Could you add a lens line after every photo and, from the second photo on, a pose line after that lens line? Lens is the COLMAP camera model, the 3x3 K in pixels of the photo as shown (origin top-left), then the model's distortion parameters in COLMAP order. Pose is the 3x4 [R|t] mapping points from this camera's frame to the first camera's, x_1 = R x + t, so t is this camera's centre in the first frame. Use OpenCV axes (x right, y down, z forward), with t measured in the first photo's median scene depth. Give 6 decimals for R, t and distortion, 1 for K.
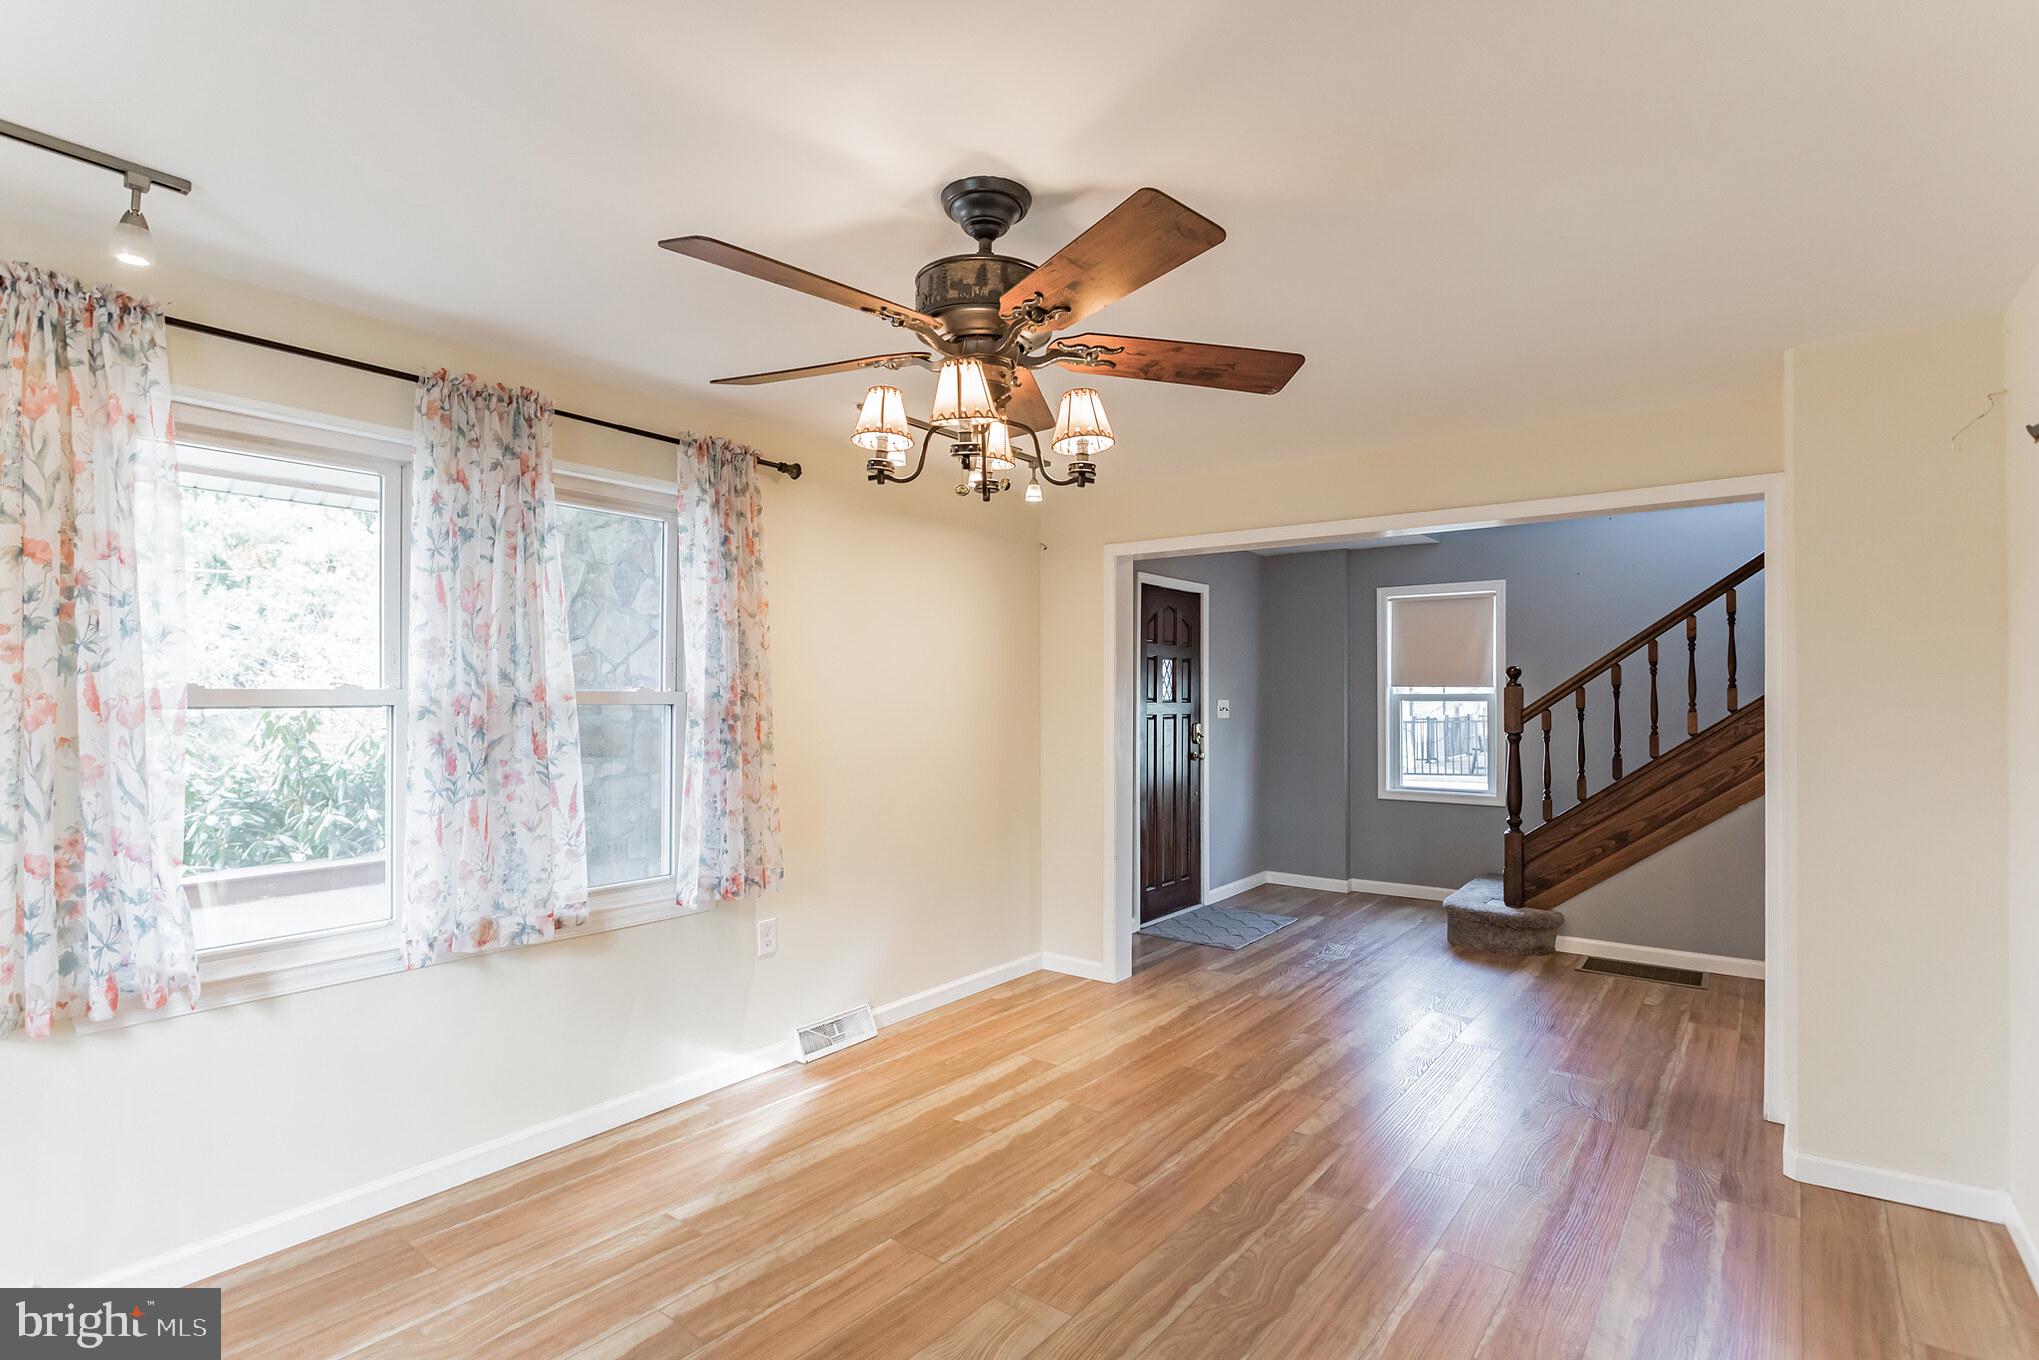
lens RADIAL K [[1012.9, 0, 996.0], [0, 1012.9, 694.8], [0, 0, 1]] dist [-0.009004, -0.000067]
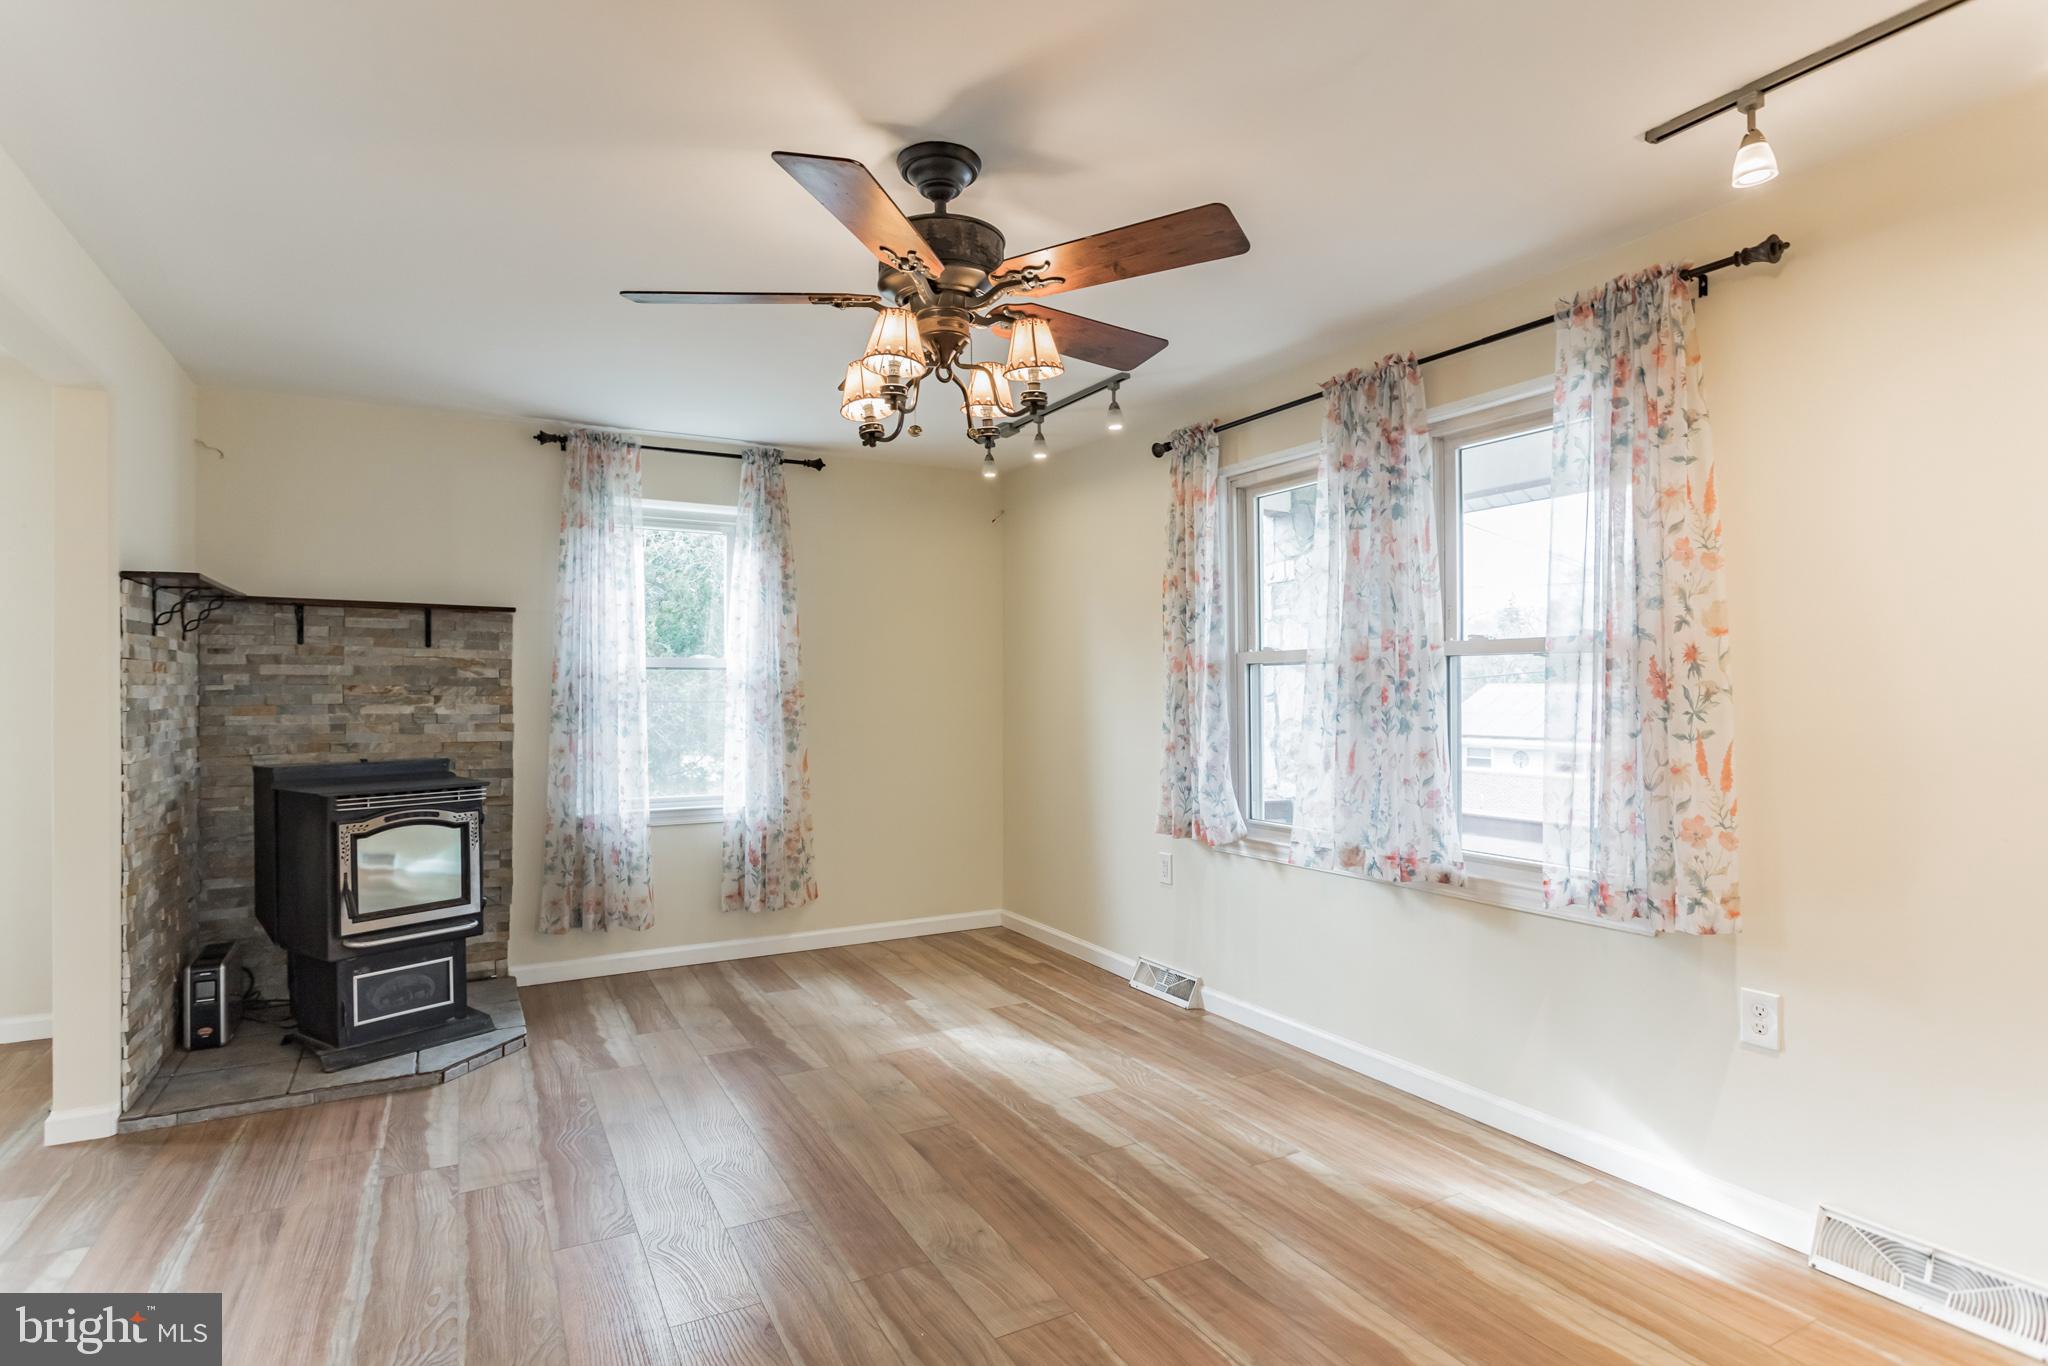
lens RADIAL K [[1017.3, 0, 1000.4], [0, 1017.3, 697.9], [0, 0, 1]] dist [-0.009004, -0.000067]
pose [[-0.399008, 0.002195, -0.916945, 0.587183], [0.003545, 0.999993, 0.000851, 0.044974], [0.916941, -0.002911, -0.399013, 0.913380]]
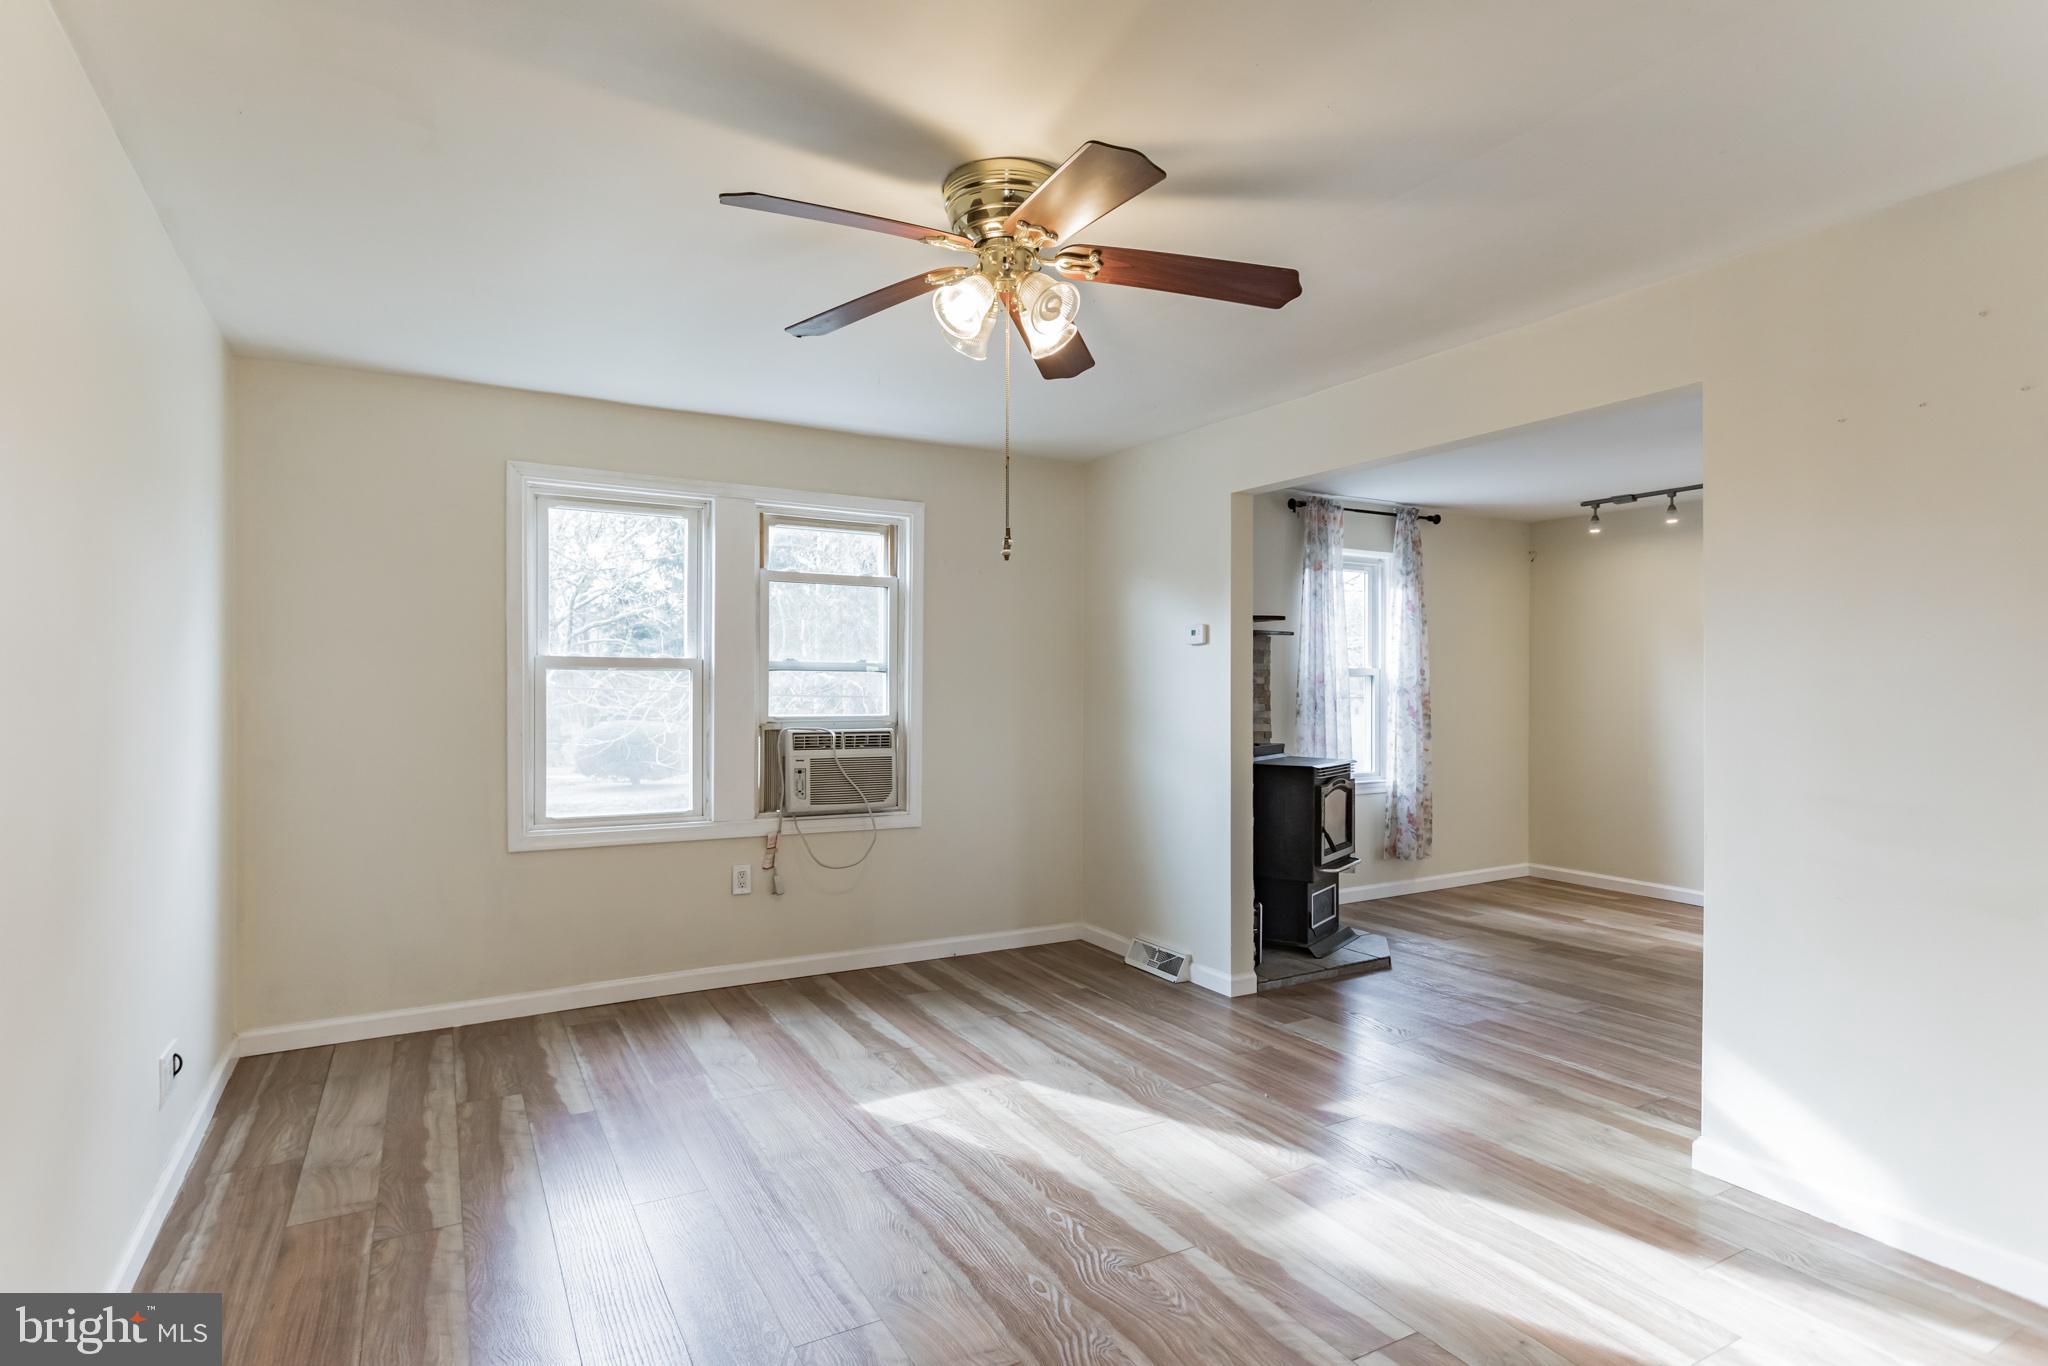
lens RADIAL K [[1017.3, 0, 1000.4], [0, 1017.3, 697.9], [0, 0, 1]] dist [-0.009004, -0.000067]
pose [[-0.386919, 0.006409, -0.922091, 1.427554], [0.002689, 0.999979, 0.005822, 0.031669], [0.922110, -0.000227, -0.386928, 0.072226]]
